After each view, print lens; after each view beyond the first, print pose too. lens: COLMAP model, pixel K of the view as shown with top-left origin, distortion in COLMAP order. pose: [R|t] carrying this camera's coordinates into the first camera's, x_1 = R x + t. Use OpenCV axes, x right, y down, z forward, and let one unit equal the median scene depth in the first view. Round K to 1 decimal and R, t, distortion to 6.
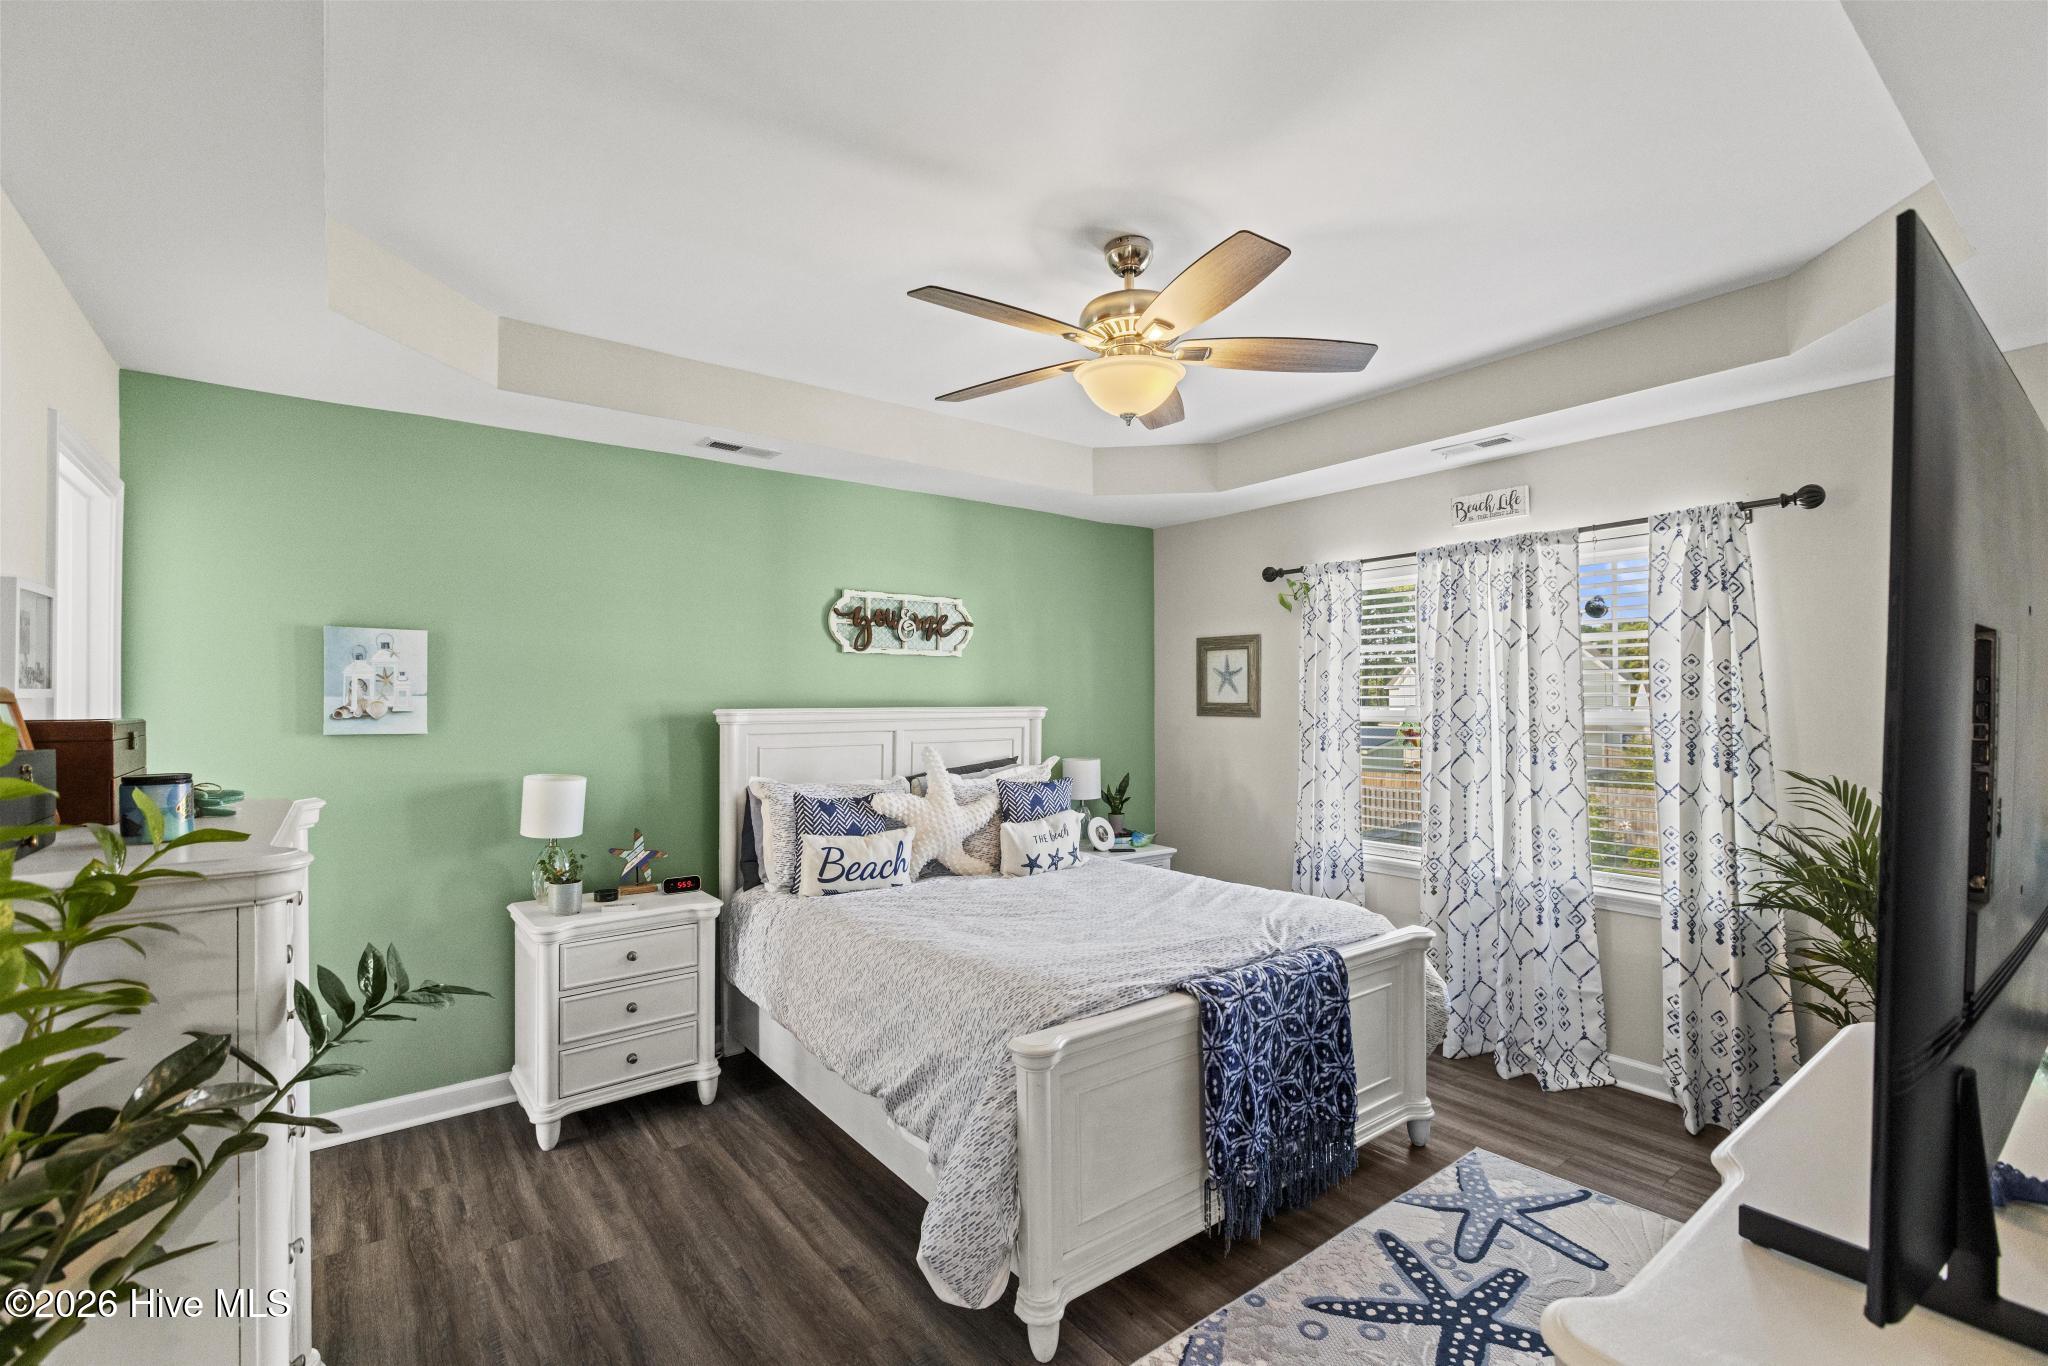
lens RADIAL K [[910.3, 0, 1032.5], [0, 910.3, 684.9], [0, 0, 1]] dist [-0.000489, -0.000212]
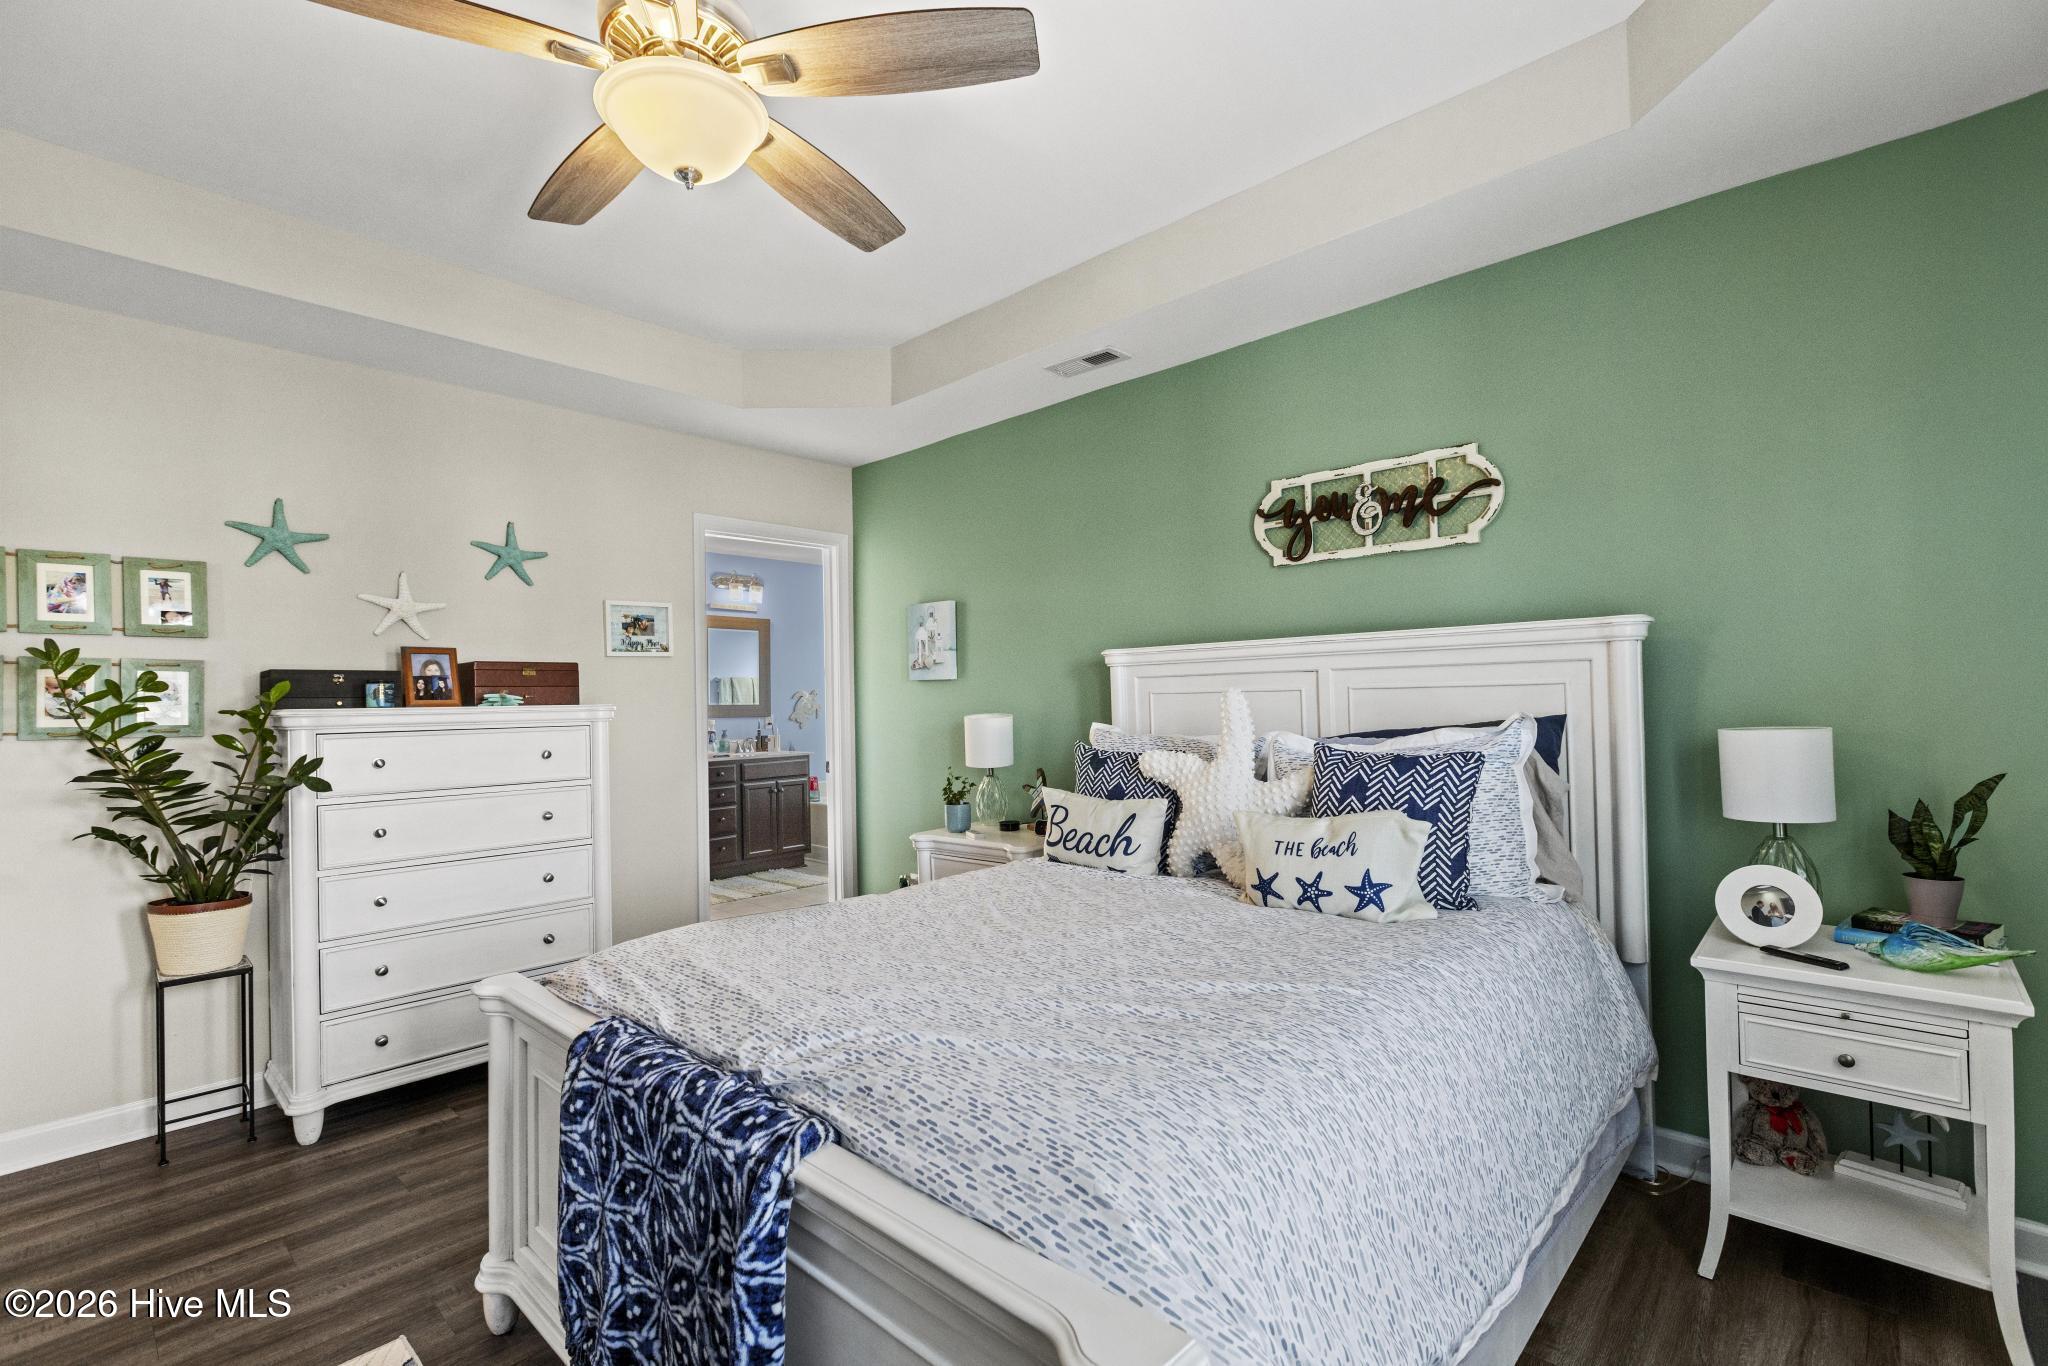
lens RADIAL K [[910.3, 0, 1017.7], [0, 910.3, 689.2], [0, 0, 1]] dist [-0.000489, -0.000212]
pose [[0.171018, -0.013425, -0.985176, 0.523949], [0.035681, 0.999336, -0.007424, 0.067127], [0.984622, -0.033883, 0.171384, 0.723268]]
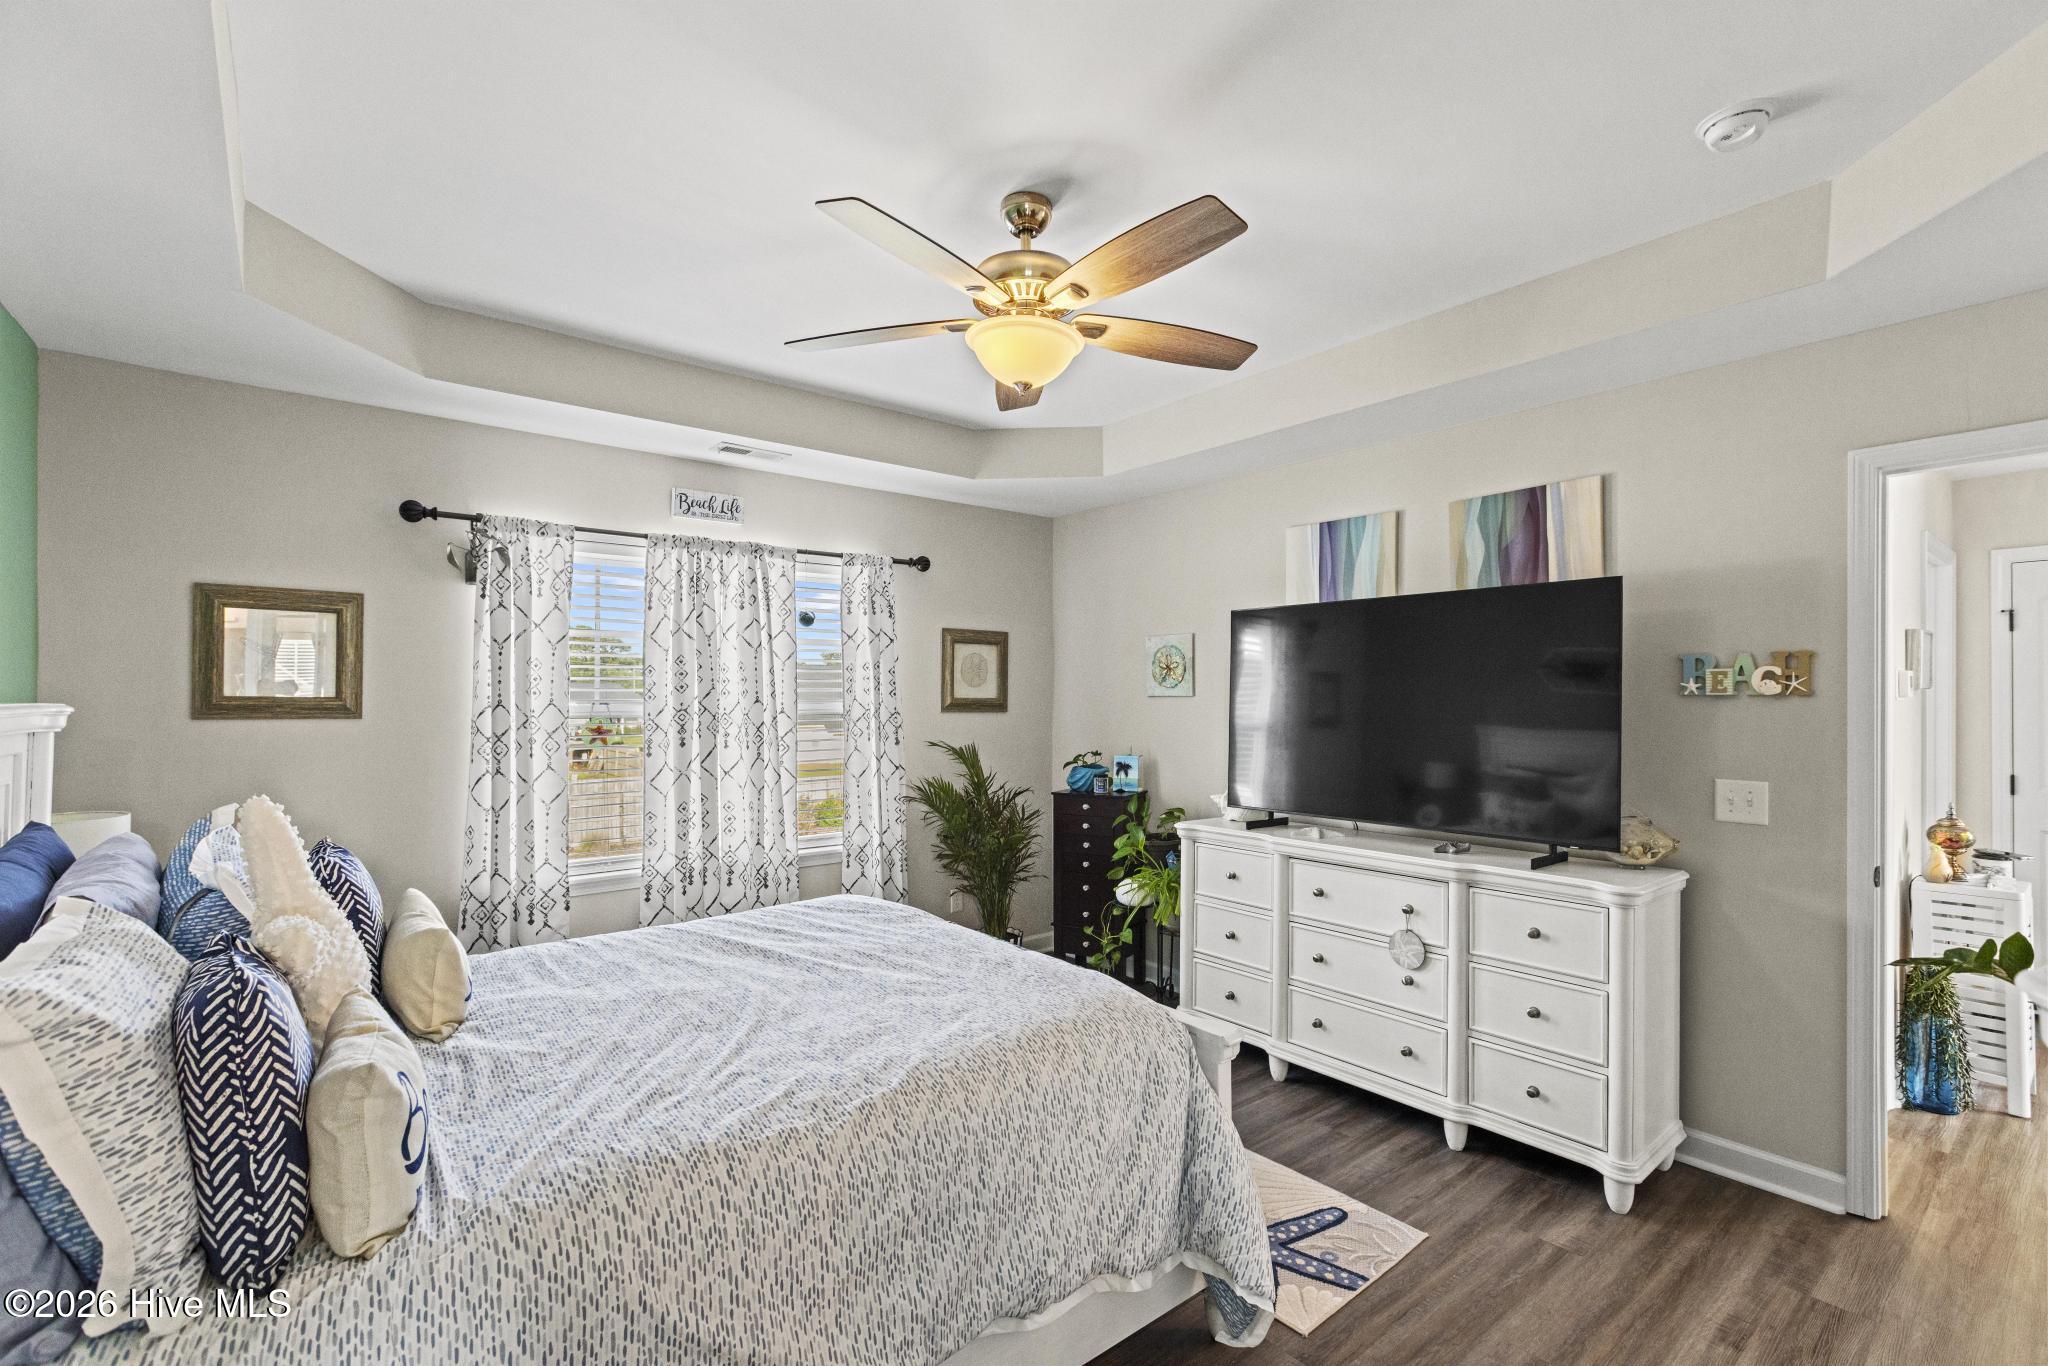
lens RADIAL K [[910.3, 0, 1024.9], [0, 910.3, 697.2], [0, 0, 1]] dist [-0.000489, -0.000212]
pose [[-0.032460, -0.001347, 0.999472, -0.542033], [-0.020463, 0.999790, 0.000683, 0.012226], [-0.999264, -0.020430, -0.032481, 0.672363]]
